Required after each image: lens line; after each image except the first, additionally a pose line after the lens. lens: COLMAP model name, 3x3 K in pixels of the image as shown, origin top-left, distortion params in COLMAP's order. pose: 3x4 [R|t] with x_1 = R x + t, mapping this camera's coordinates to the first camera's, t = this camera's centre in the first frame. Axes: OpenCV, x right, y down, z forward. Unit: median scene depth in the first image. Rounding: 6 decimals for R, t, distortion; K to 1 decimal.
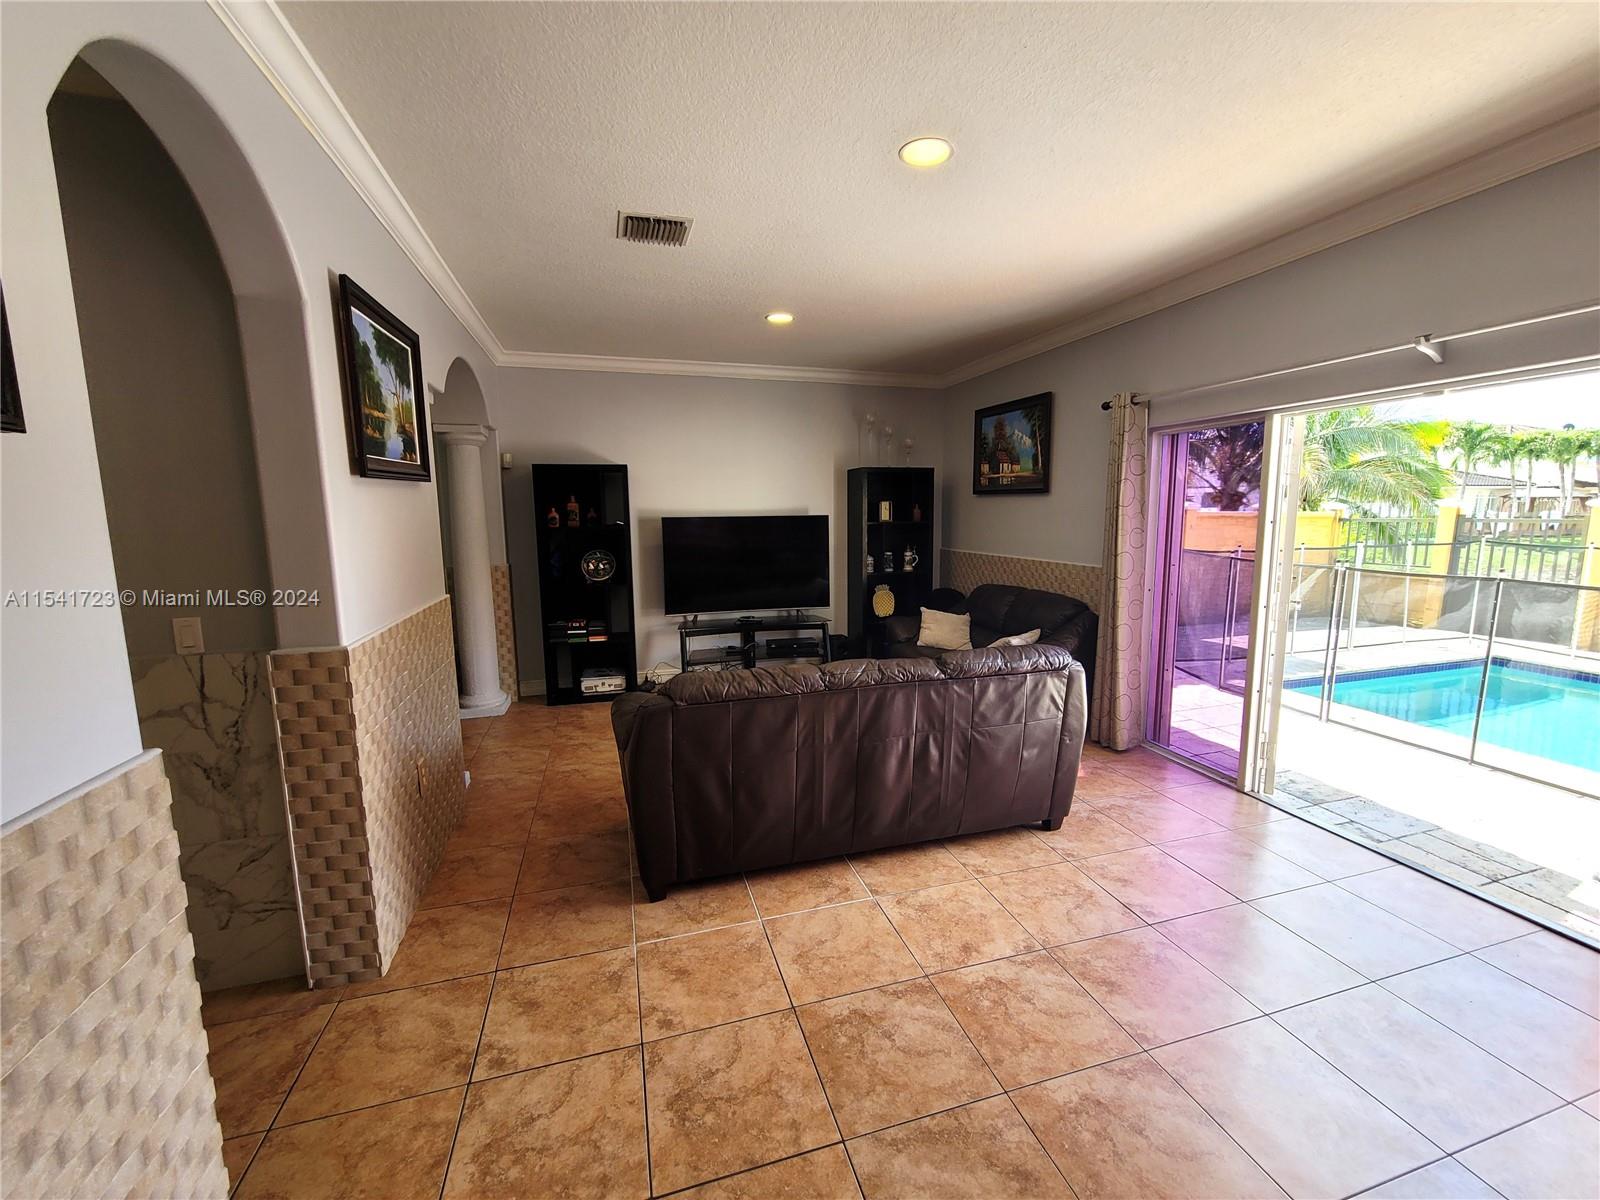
lens RADIAL K [[655.4, 0, 801.1], [0, 655.4, 604.1], [0, 0, 1]] dist [-0.005005, 0.001197]
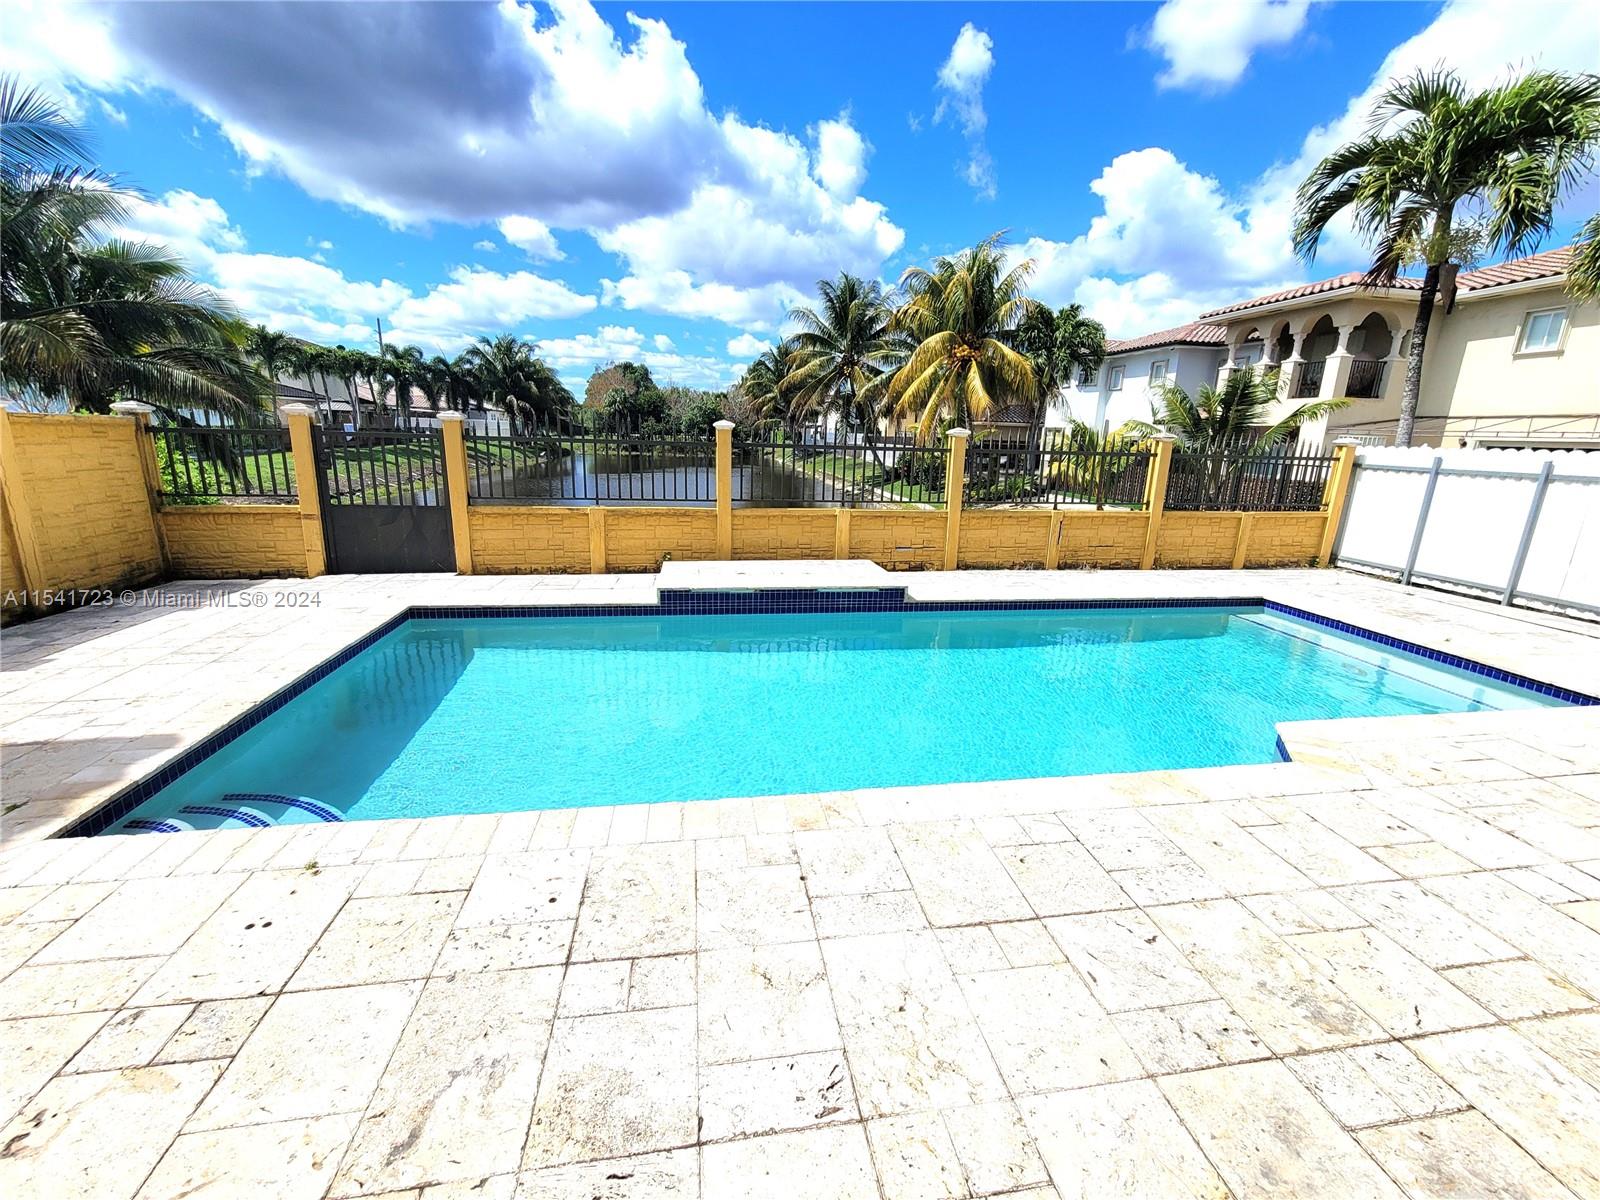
lens RADIAL K [[655.4, 0, 800.7], [0, 655.4, 599.2], [0, 0, 1]] dist [-0.005005, 0.001197]
pose [[0.118802, -0.228099, 0.966363, 0.080079], [0.101566, 0.970942, 0.216694, -0.013966], [-0.987710, 0.072406, 0.138517, 0.095271]]
